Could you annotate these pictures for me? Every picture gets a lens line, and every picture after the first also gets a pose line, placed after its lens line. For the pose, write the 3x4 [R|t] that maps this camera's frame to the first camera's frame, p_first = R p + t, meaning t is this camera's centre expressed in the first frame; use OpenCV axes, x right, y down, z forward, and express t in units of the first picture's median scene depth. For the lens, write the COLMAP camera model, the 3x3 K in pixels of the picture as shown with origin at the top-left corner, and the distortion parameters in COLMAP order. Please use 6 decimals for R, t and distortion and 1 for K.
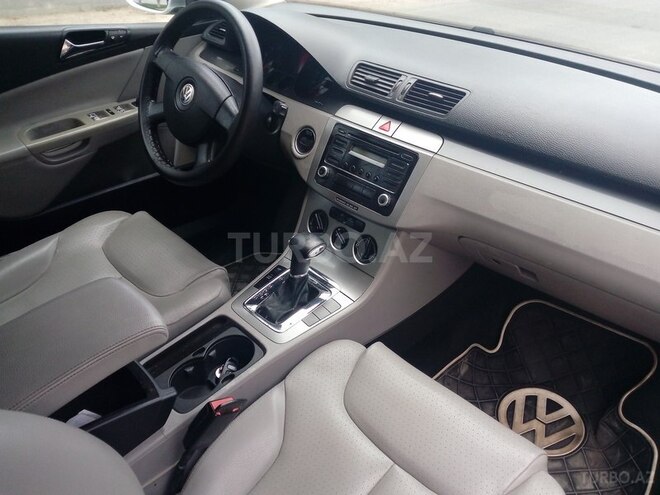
lens RADIAL K [[478.3, 0, 330.0], [0, 478.3, 247.5], [0, 0, 1]] dist [0.000313, 0.000882]
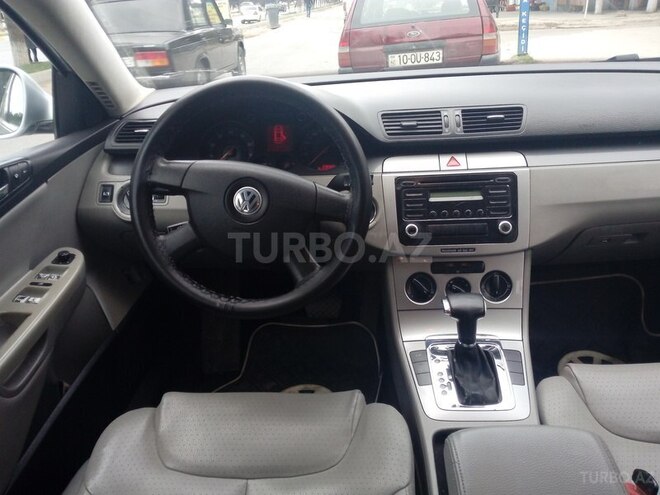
lens RADIAL K [[478.3, 0, 330.0], [0, 478.3, 247.5], [0, 0, 1]] dist [0.000313, 0.000882]
pose [[0.757446, -0.371568, 0.536855, -0.666187], [0.441073, 0.897470, -0.001152, -0.211065], [-0.481384, 0.237665, 0.843674, 0.351326]]
